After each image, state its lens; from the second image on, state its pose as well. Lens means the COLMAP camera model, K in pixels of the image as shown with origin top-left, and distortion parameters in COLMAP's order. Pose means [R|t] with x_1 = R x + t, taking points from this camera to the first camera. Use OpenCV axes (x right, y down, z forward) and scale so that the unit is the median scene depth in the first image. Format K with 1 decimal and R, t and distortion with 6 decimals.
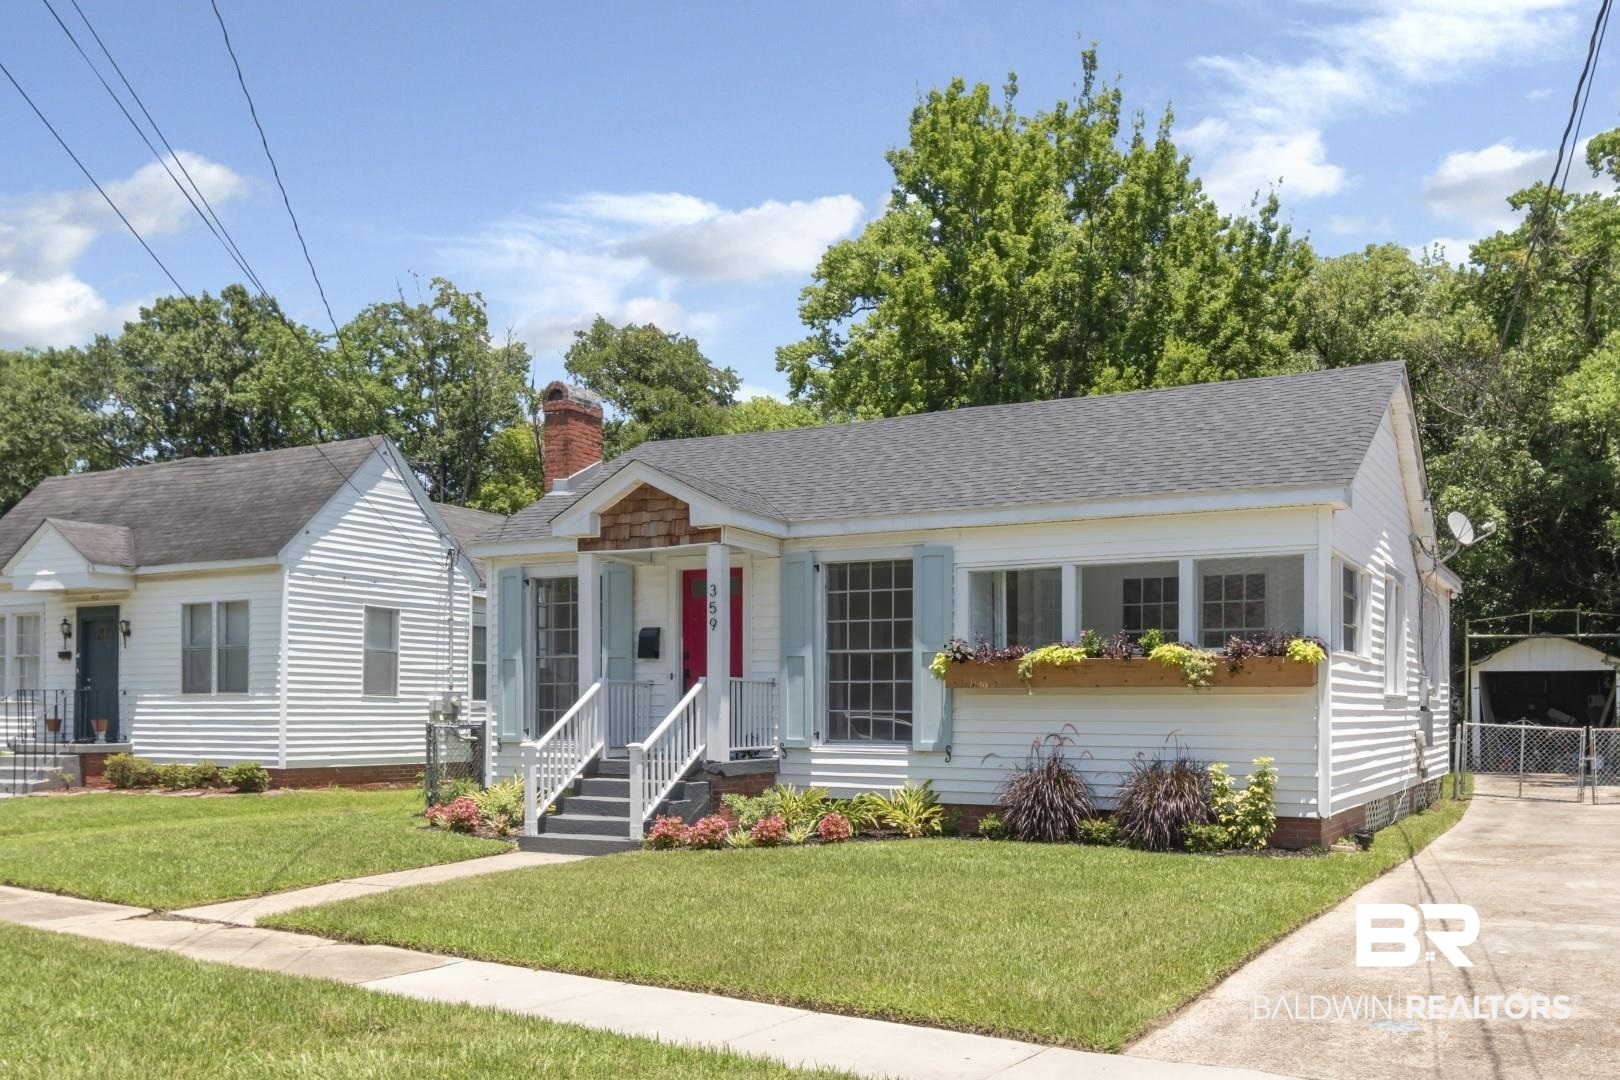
lens RADIAL K [[1419.6, 0, 810.0], [0, 1419.6, 540.0], [0, 0, 1]] dist [0.003614, -0.000101]
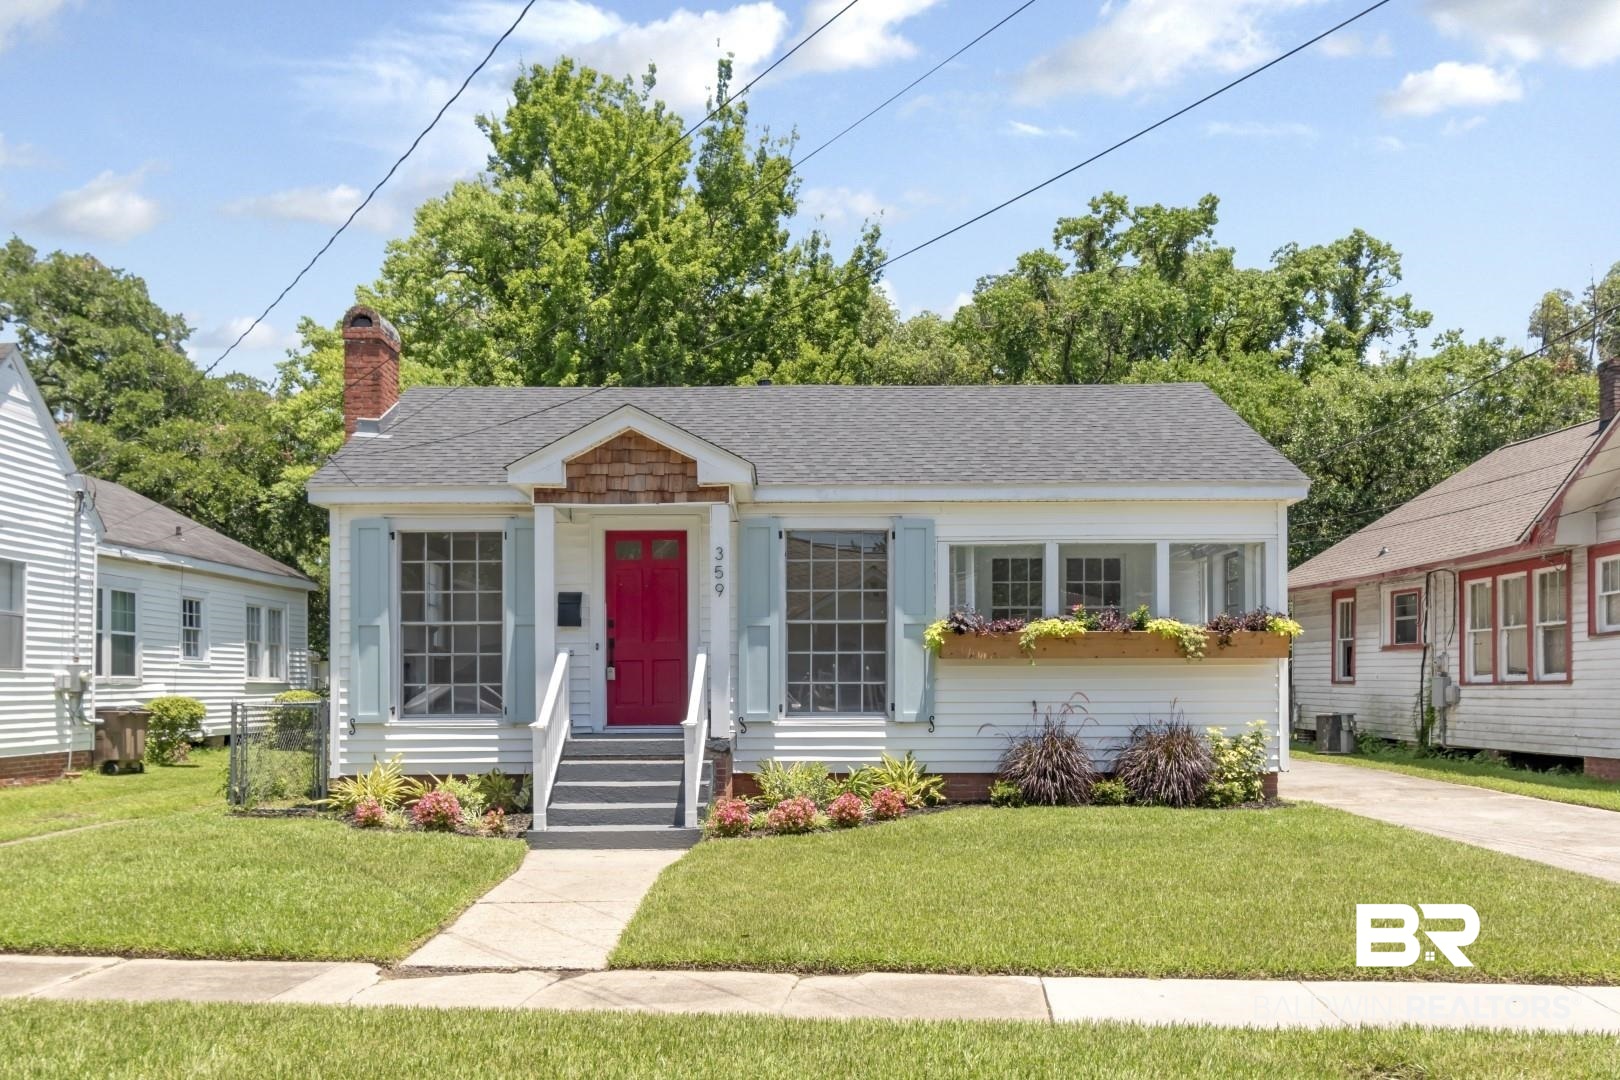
lens RADIAL K [[1307.8, 0, 819.8], [0, 1307.8, 543.2], [0, 0, 1]] dist [0.003420, 0.000868]
pose [[0.872491, 0.044230, 0.486624, -0.287172], [-0.050447, 0.998727, -0.000327, 0.017351], [-0.486019, -0.024264, 0.873611, 0.150732]]
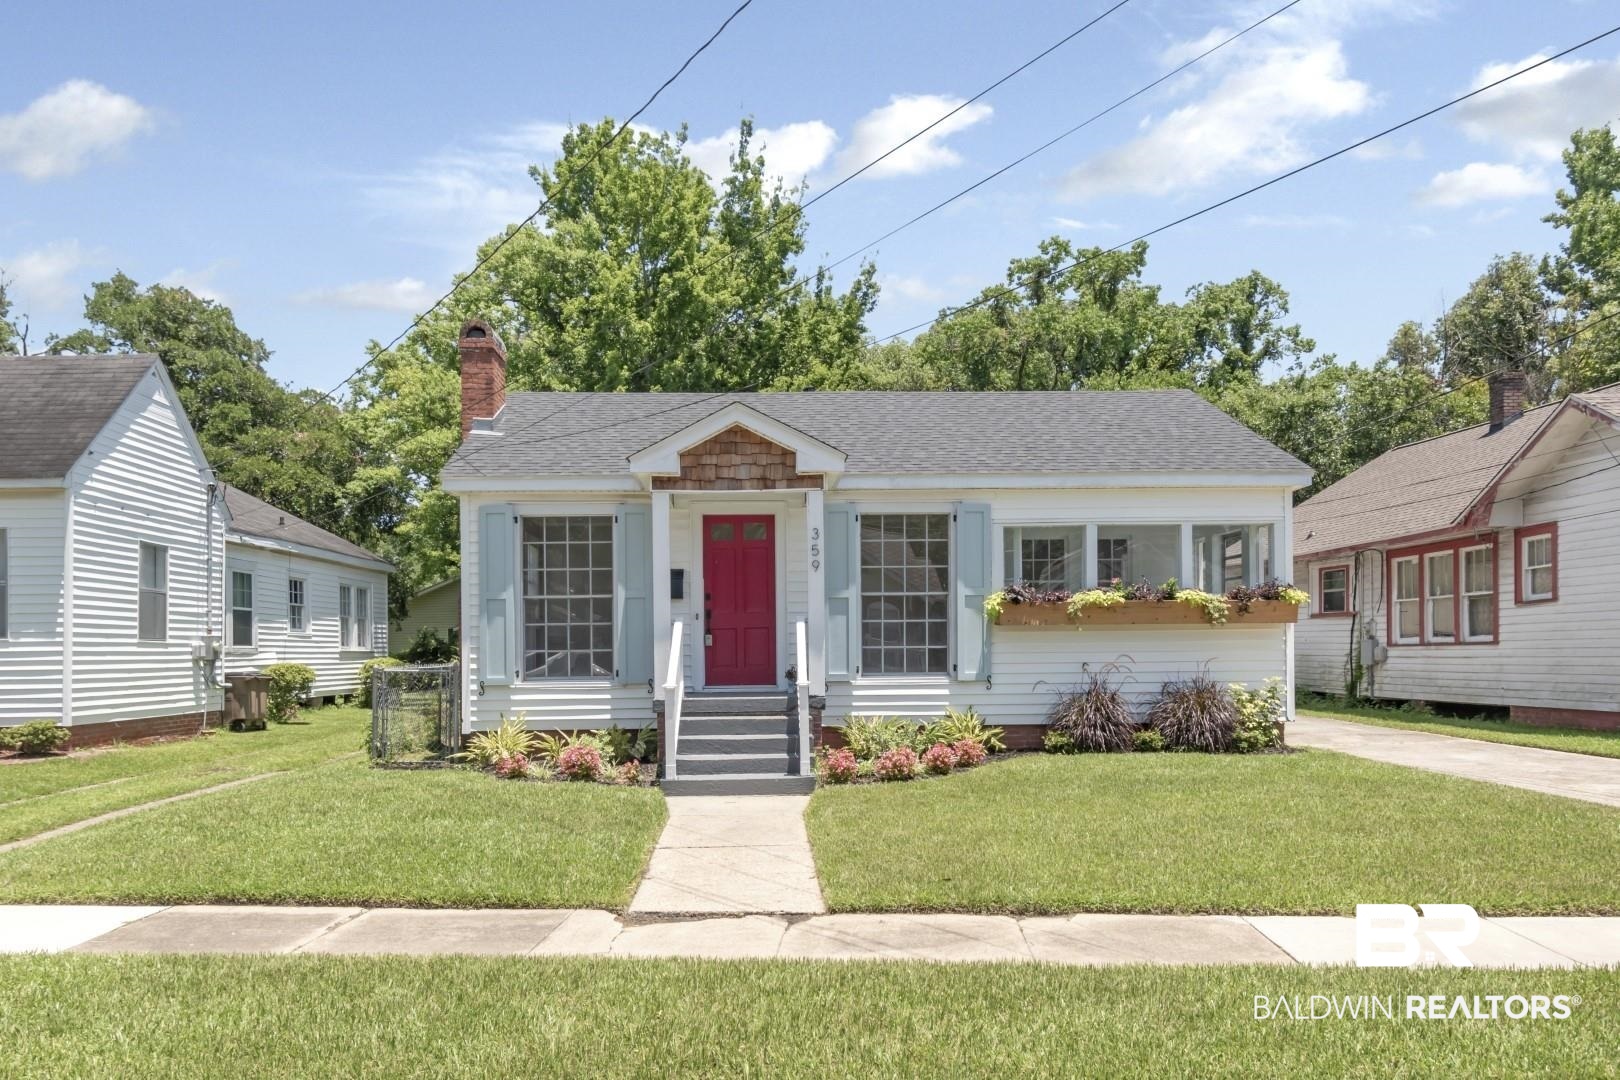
lens RADIAL K [[1076.4, 0, 810.0], [0, 1076.4, 540.0], [0, 0, 1]] dist [0.004563, -0.001383]
pose [[0.857278, 0.038613, 0.513403, -0.323576], [-0.047195, 0.998879, 0.003680, 0.025119], [-0.512686, -0.027385, 0.858139, 0.213485]]
